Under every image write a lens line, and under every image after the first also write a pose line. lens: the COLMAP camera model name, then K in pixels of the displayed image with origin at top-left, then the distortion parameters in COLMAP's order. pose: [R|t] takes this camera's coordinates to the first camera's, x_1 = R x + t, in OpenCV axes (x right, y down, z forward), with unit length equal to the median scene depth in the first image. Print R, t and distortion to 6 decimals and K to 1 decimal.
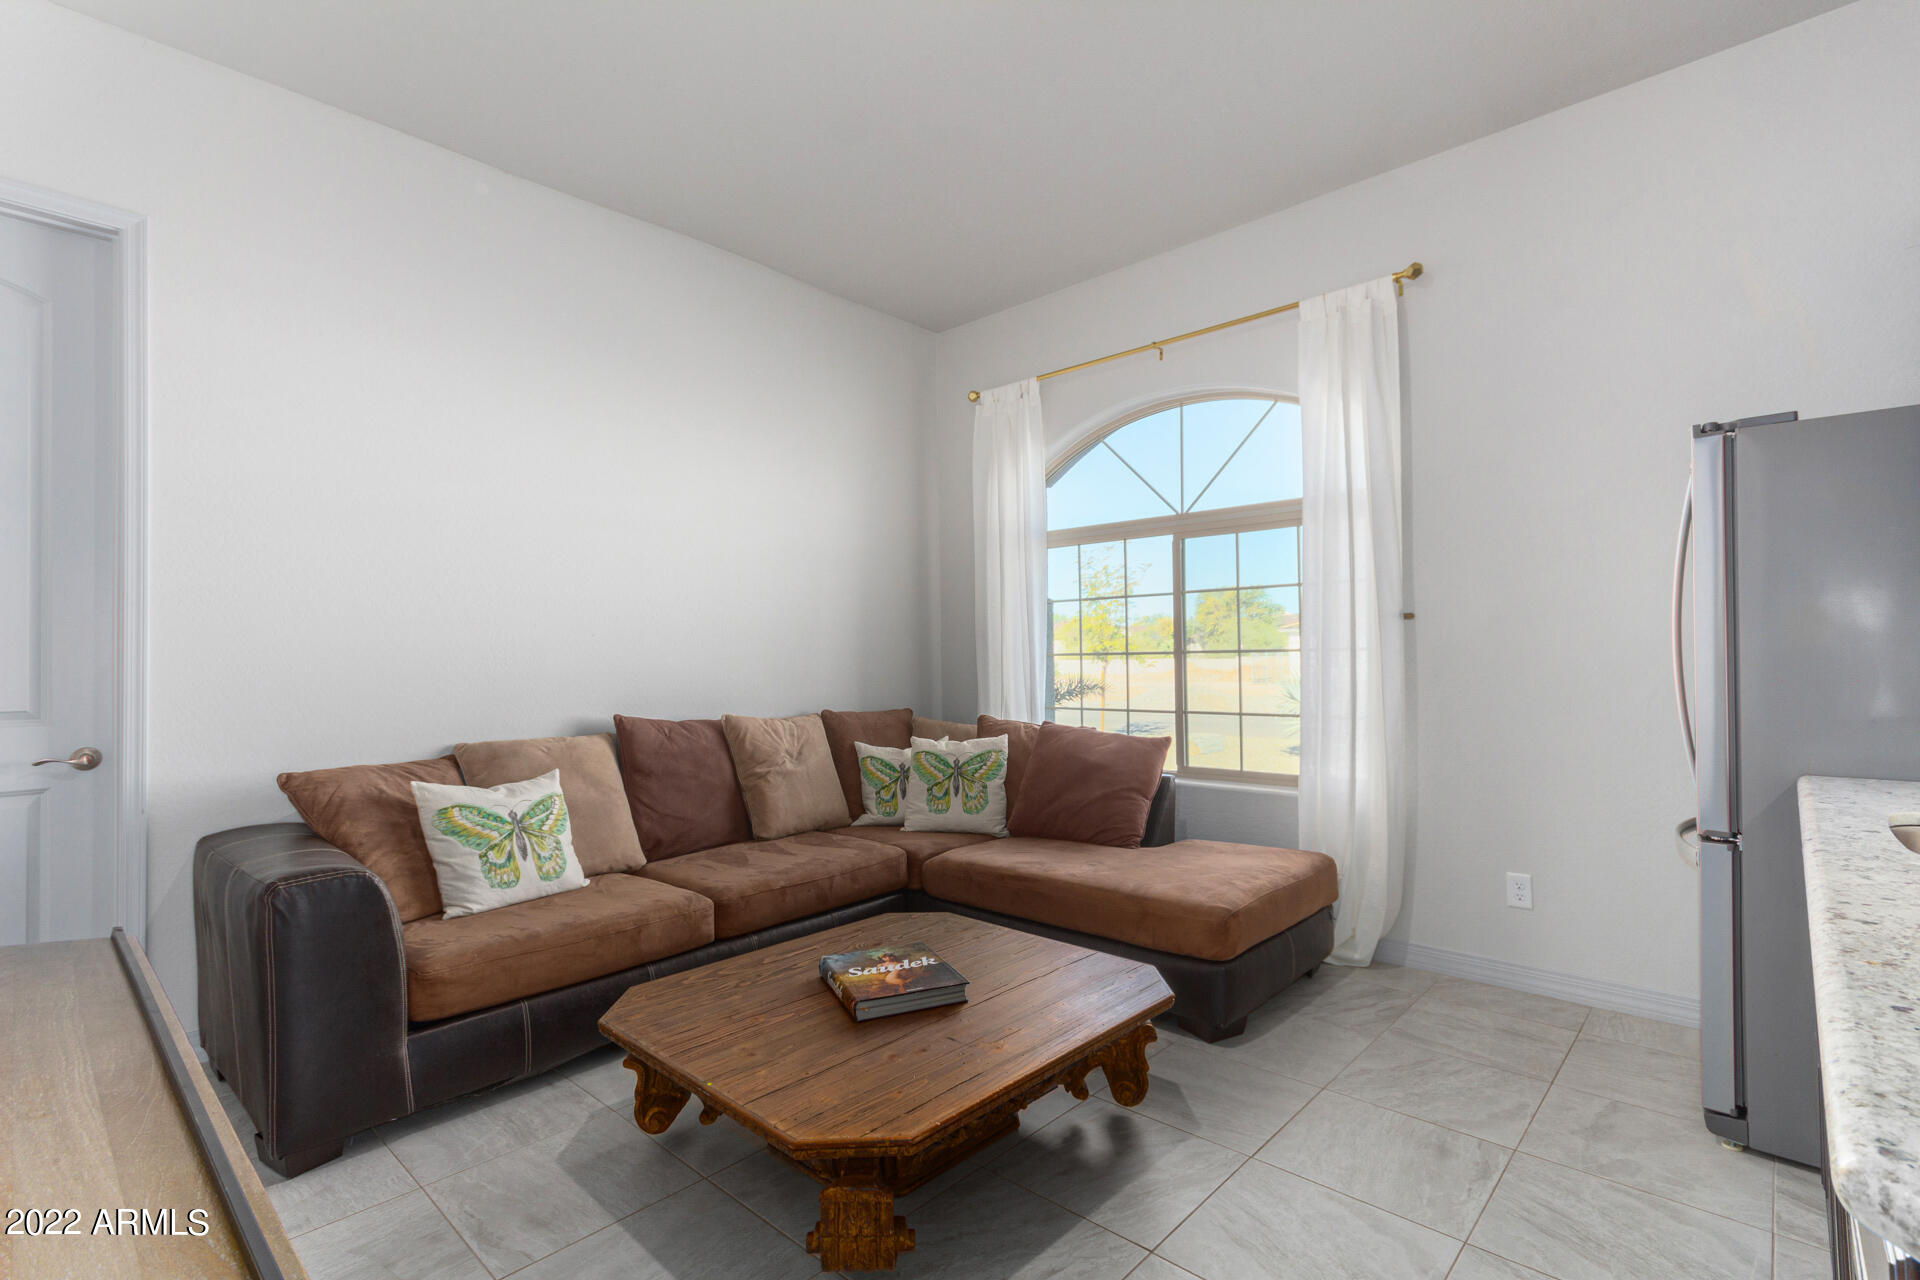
lens RADIAL K [[891.0, 0, 960.4], [0, 891.0, 641.7], [0, 0, 1]] dist [0.004001, 0.000254]
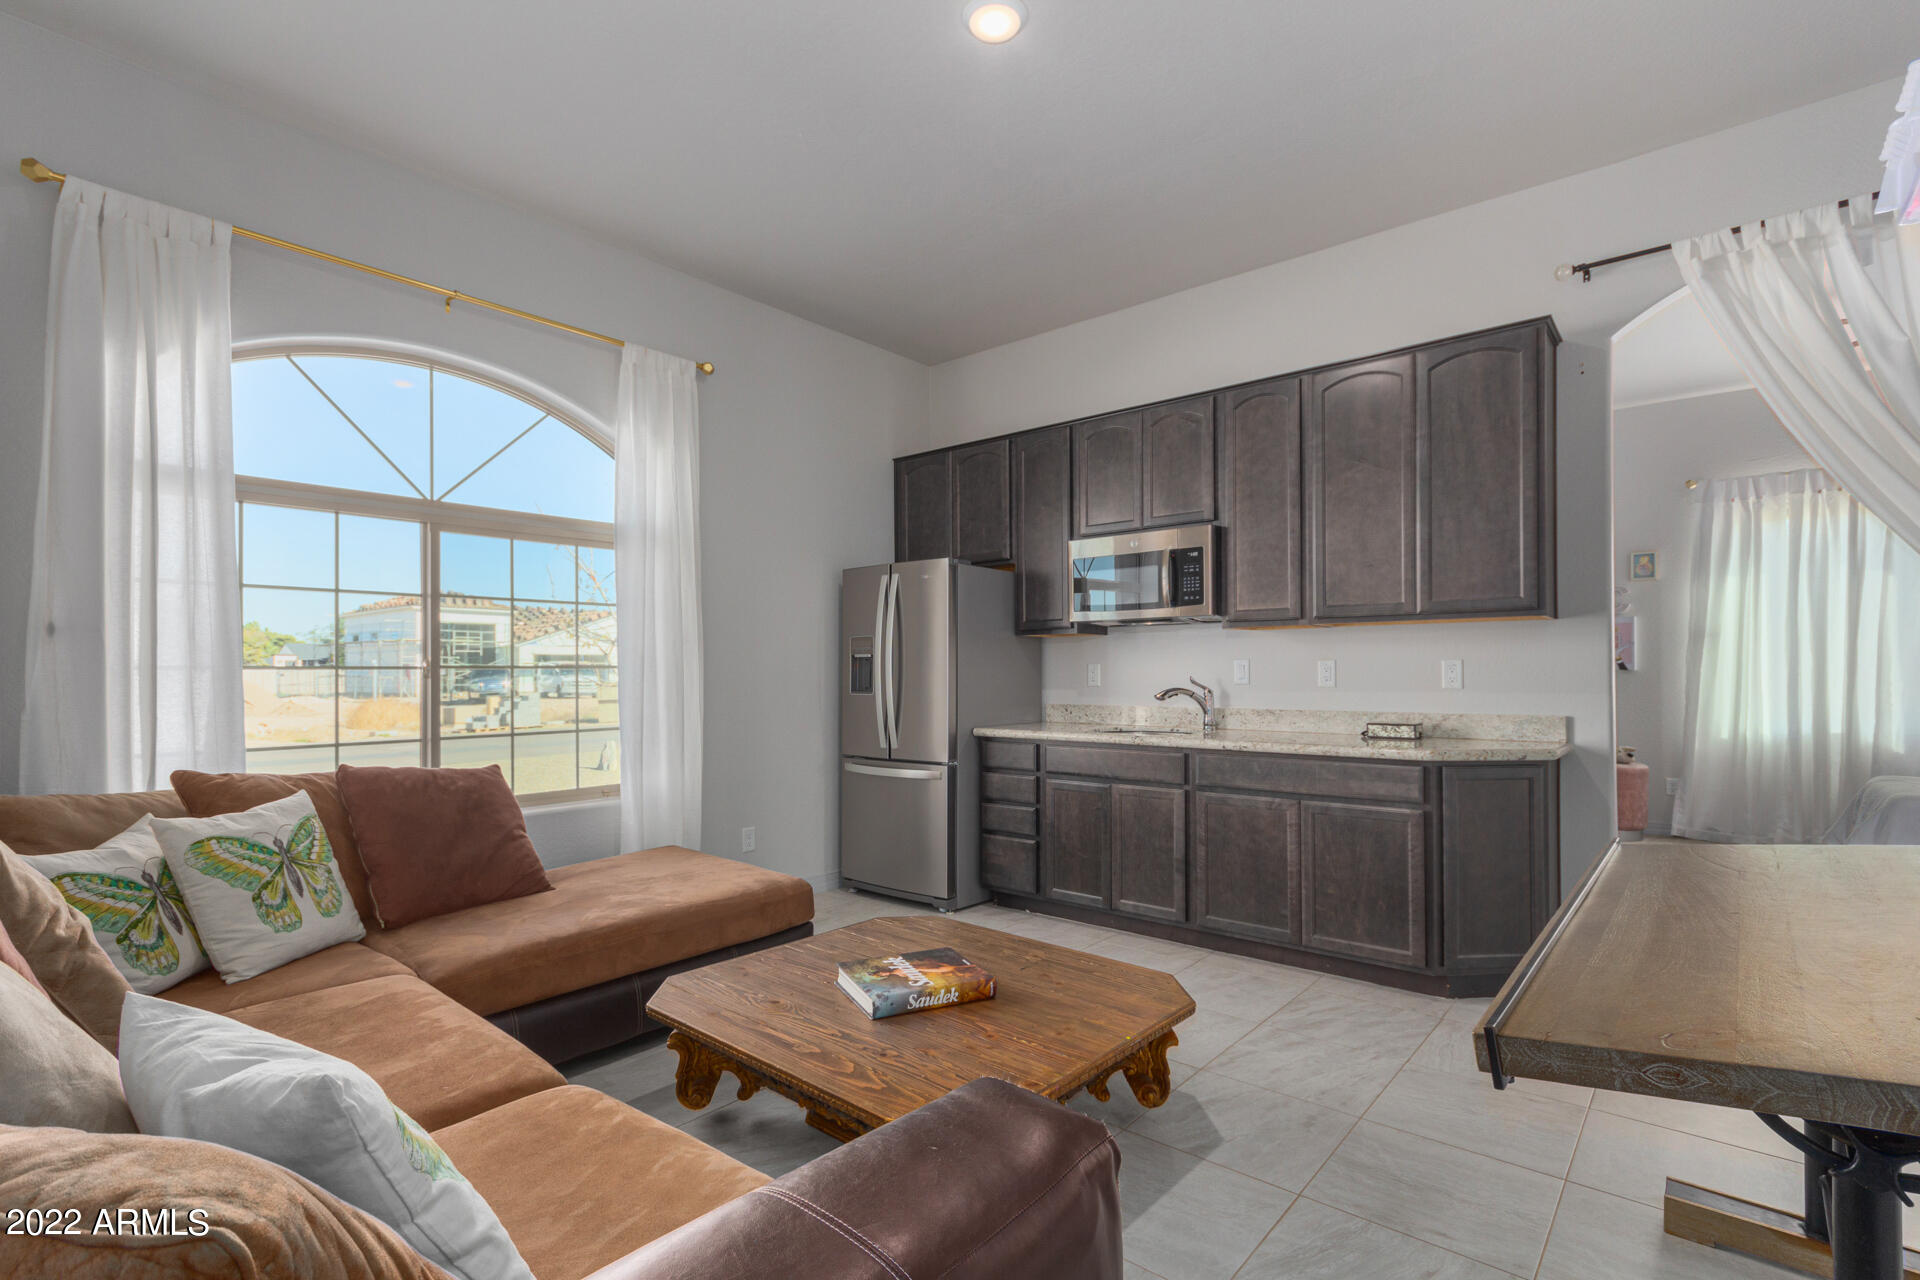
lens RADIAL K [[891.0, 0, 971.1], [0, 891.0, 676.4], [0, 0, 1]] dist [0.004001, 0.000254]
pose [[-0.035261, 0.004163, 0.999369, -0.682184], [-0.012642, 0.999909, -0.004611, 0.020575], [-0.999298, -0.012796, -0.035205, 0.603768]]
